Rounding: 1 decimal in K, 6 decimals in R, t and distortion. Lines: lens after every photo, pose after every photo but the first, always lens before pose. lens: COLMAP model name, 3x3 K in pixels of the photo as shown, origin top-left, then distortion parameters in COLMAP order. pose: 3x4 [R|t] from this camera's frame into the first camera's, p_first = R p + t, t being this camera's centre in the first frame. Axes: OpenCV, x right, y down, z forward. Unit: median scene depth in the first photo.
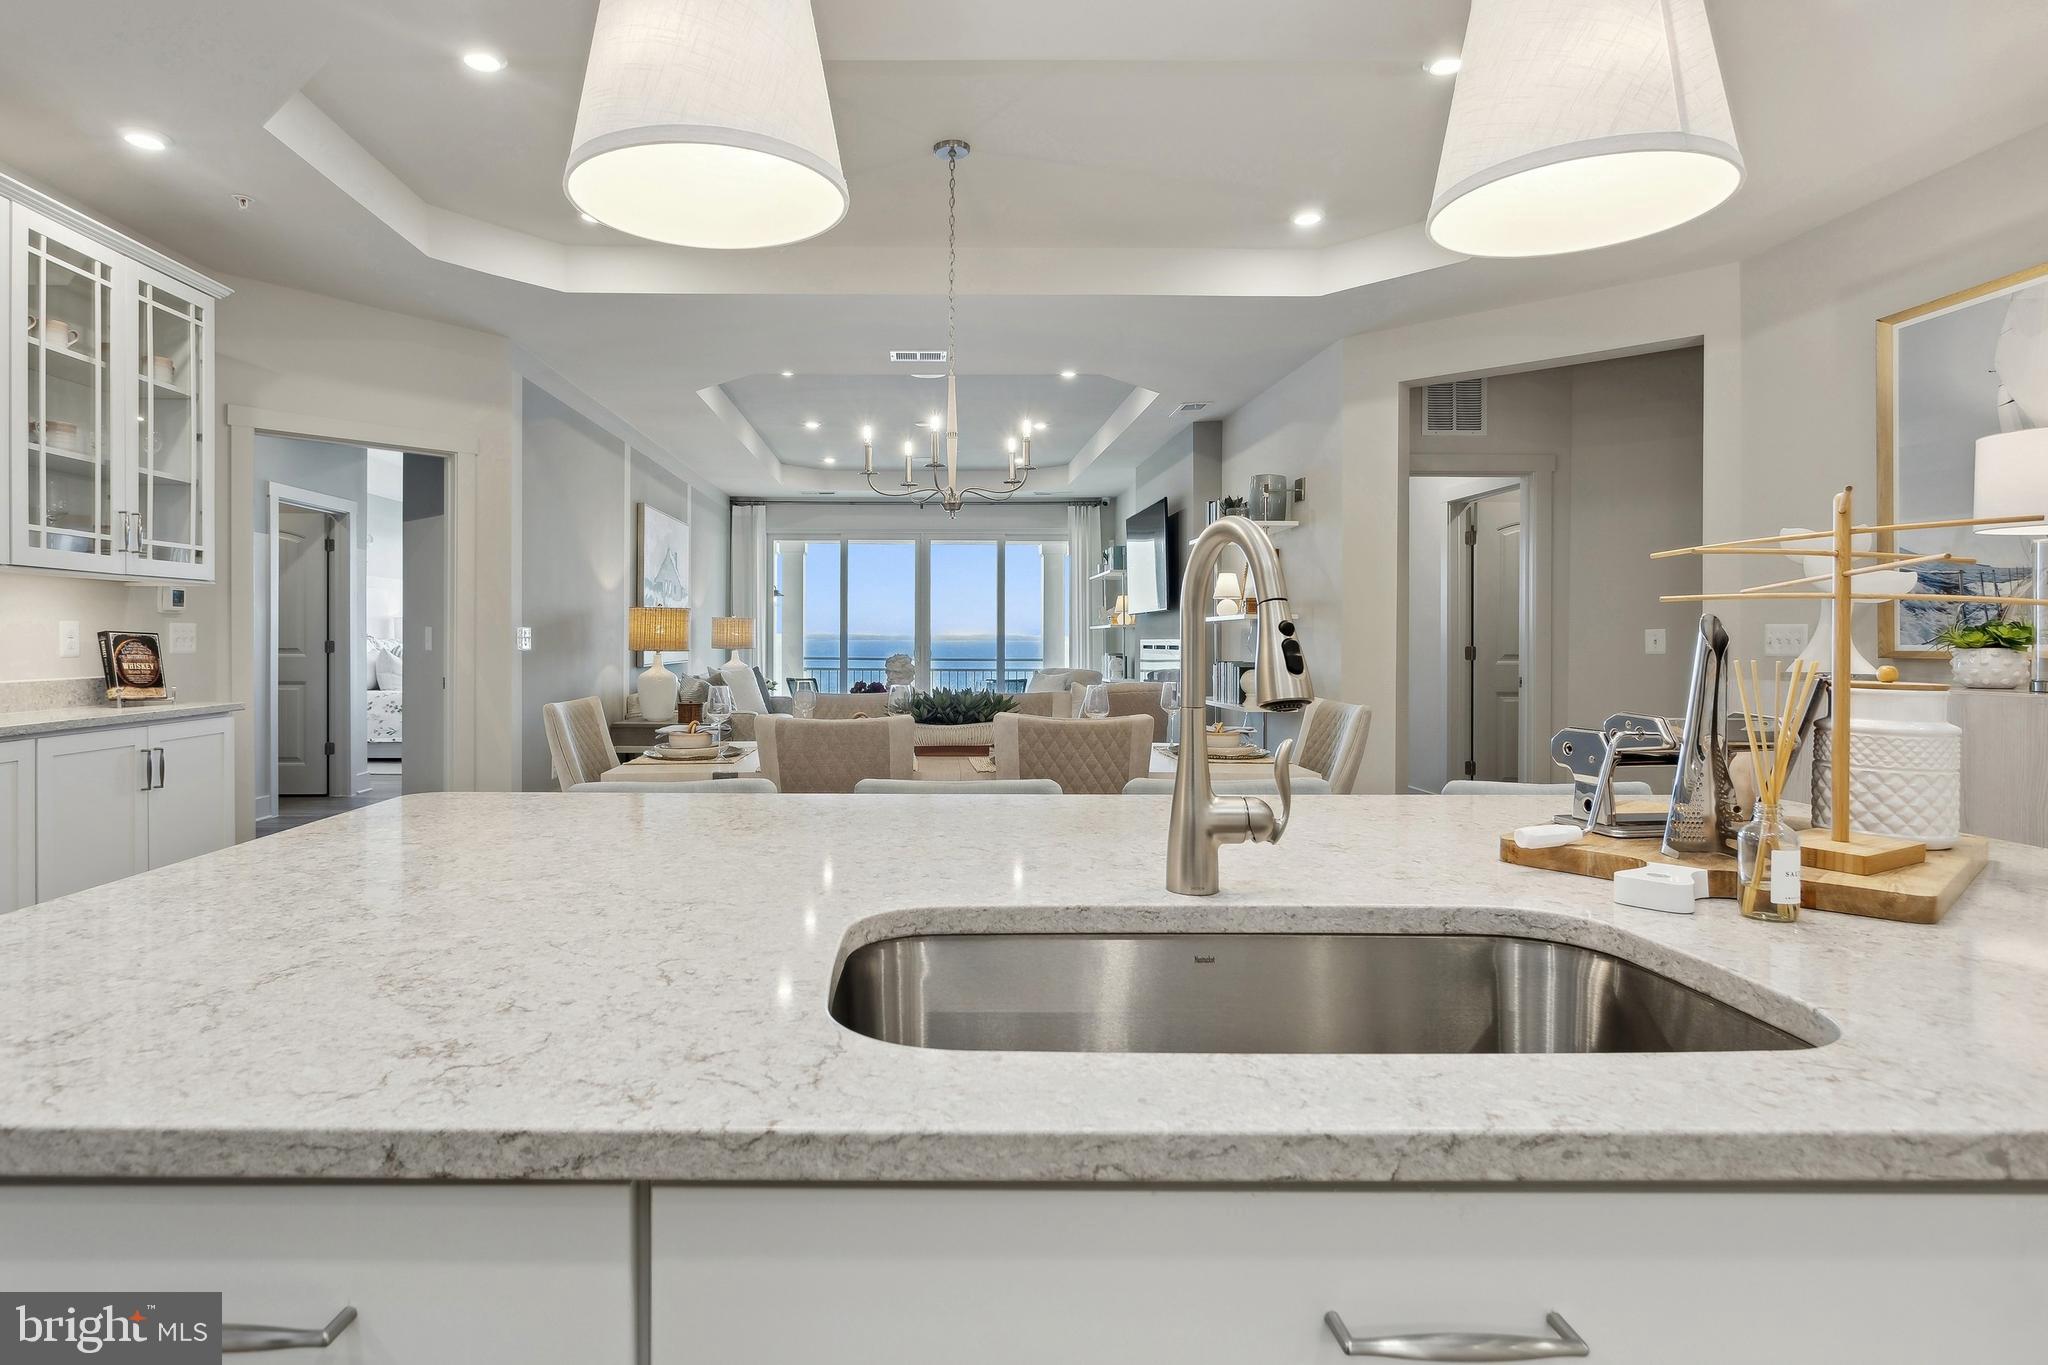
lens RADIAL K [[1109.7, 0, 952.3], [0, 1109.7, 651.7], [0, 0, 1]] dist [0.005867, 0.000357]
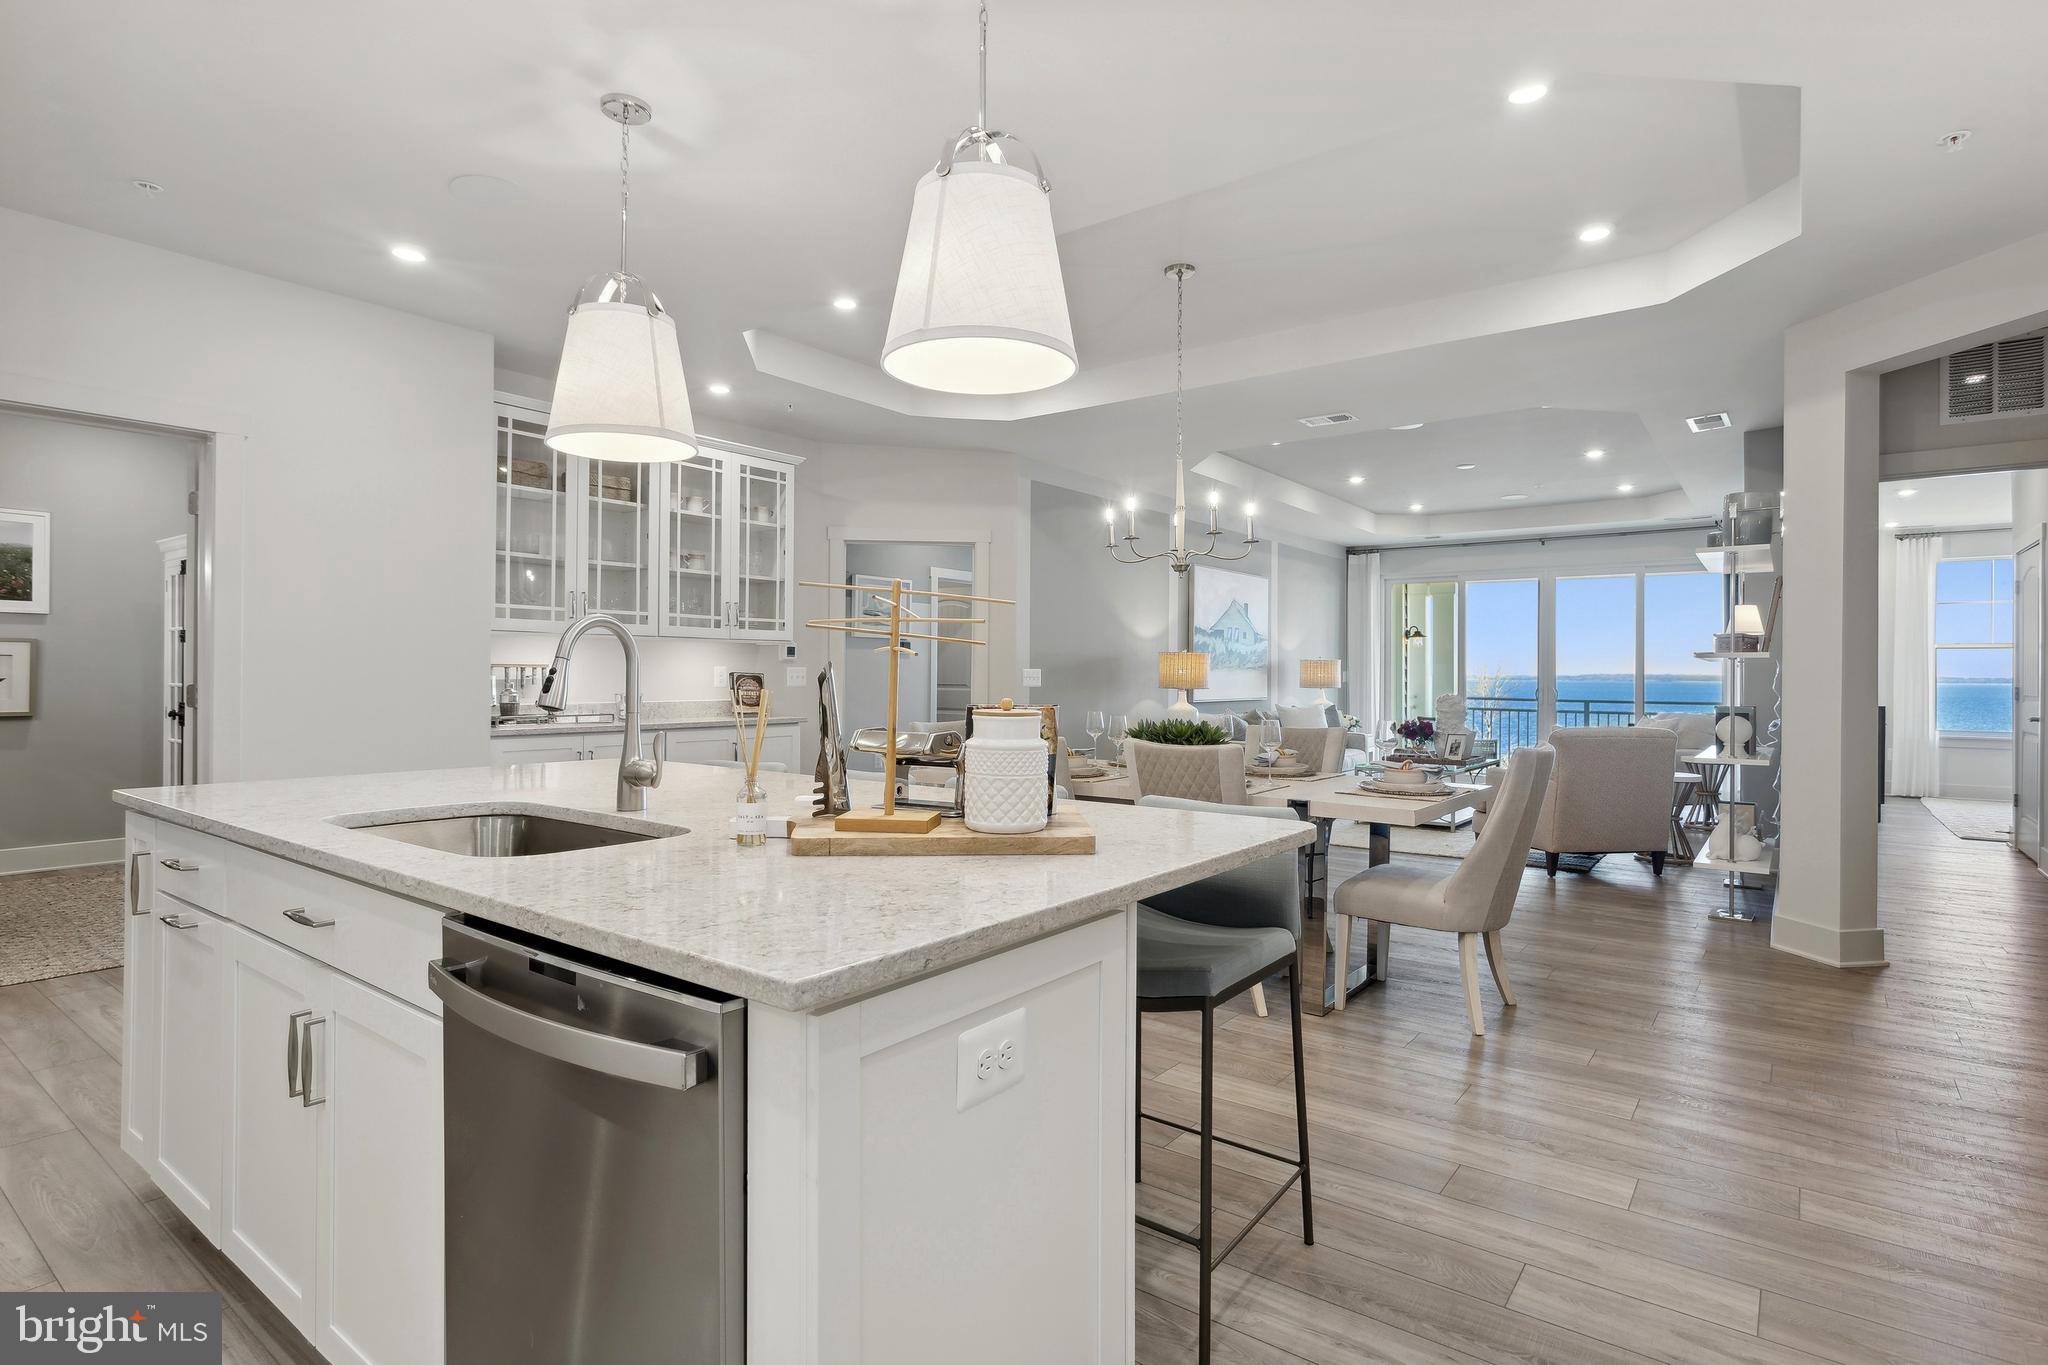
lens RADIAL K [[1060.3, 0, 1022.4], [0, 1060.3, 683.9], [0, 0, 1]] dist [-0.000929, 0.000505]
pose [[0.788203, 0.005891, -0.615387, 0.548239], [-0.010598, 0.999936, -0.004002, 0.000909], [0.615324, 0.009677, 0.788215, -0.002402]]
